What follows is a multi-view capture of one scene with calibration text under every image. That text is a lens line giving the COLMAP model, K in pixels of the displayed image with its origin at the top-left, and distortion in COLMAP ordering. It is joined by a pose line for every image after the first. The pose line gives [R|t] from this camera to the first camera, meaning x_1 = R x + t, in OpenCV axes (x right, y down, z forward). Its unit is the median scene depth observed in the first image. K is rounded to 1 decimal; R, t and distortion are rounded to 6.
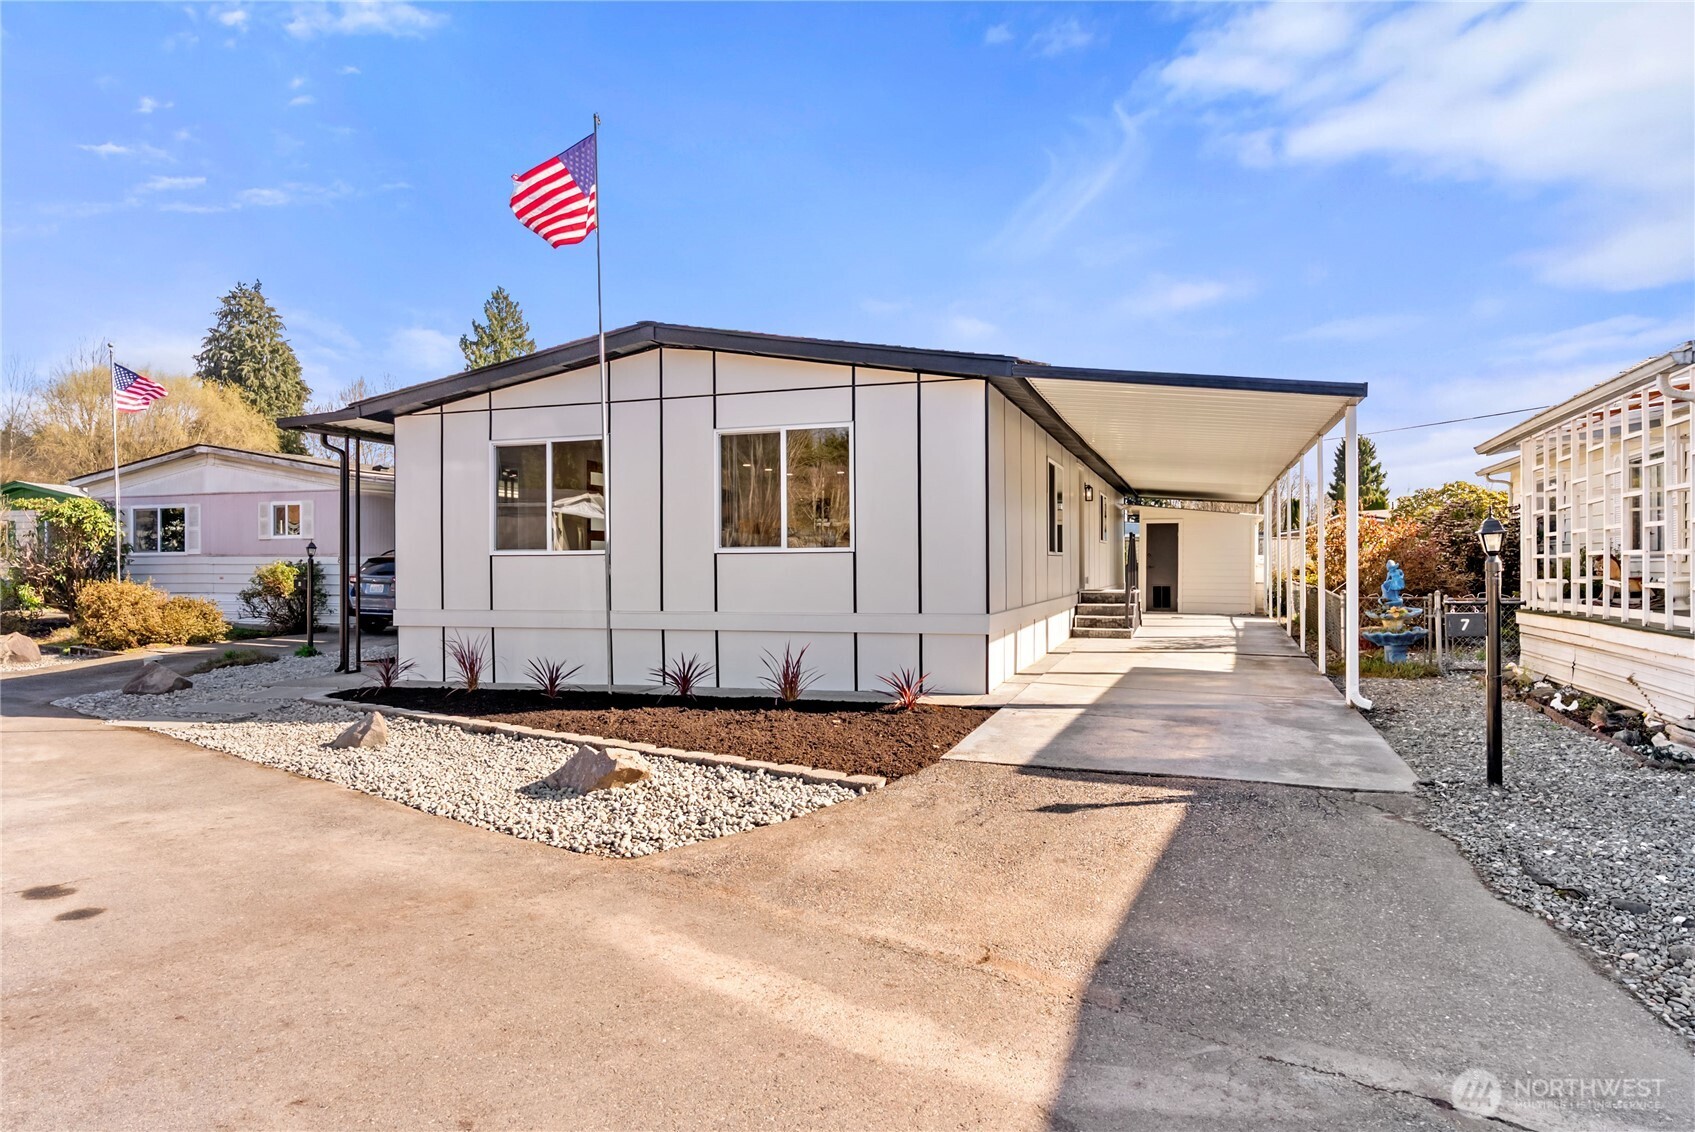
lens RADIAL K [[1052.4, 0, 847.5], [0, 1052.4, 566.0], [0, 0, 1]] dist [0.002044, 0.000804]
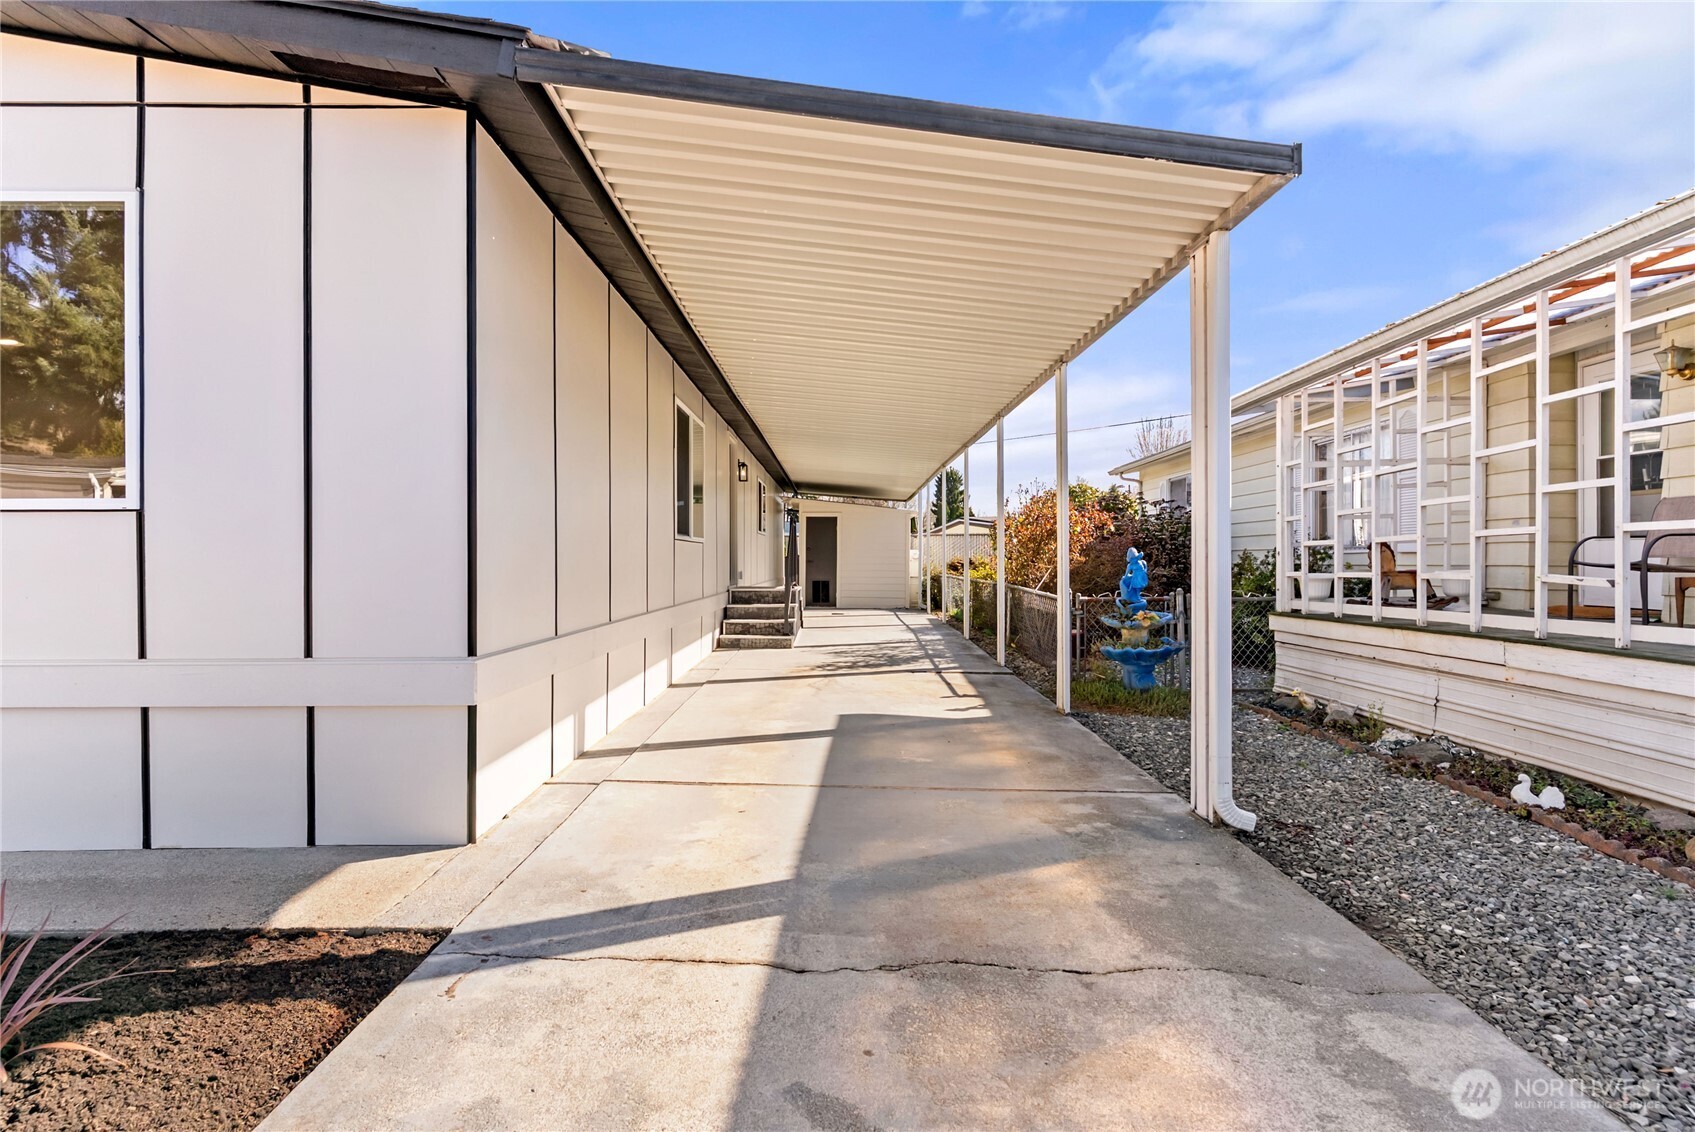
lens RADIAL K [[821.3, 0, 847.5], [0, 821.3, 566.0], [0, 0, 1]] dist [0.000717, 0.000150]
pose [[0.944690, 0.000216, 0.327963, 0.098668], [-0.001158, 0.999996, 0.002679, 0.004332], [-0.327961, -0.002910, 0.944687, 0.373538]]
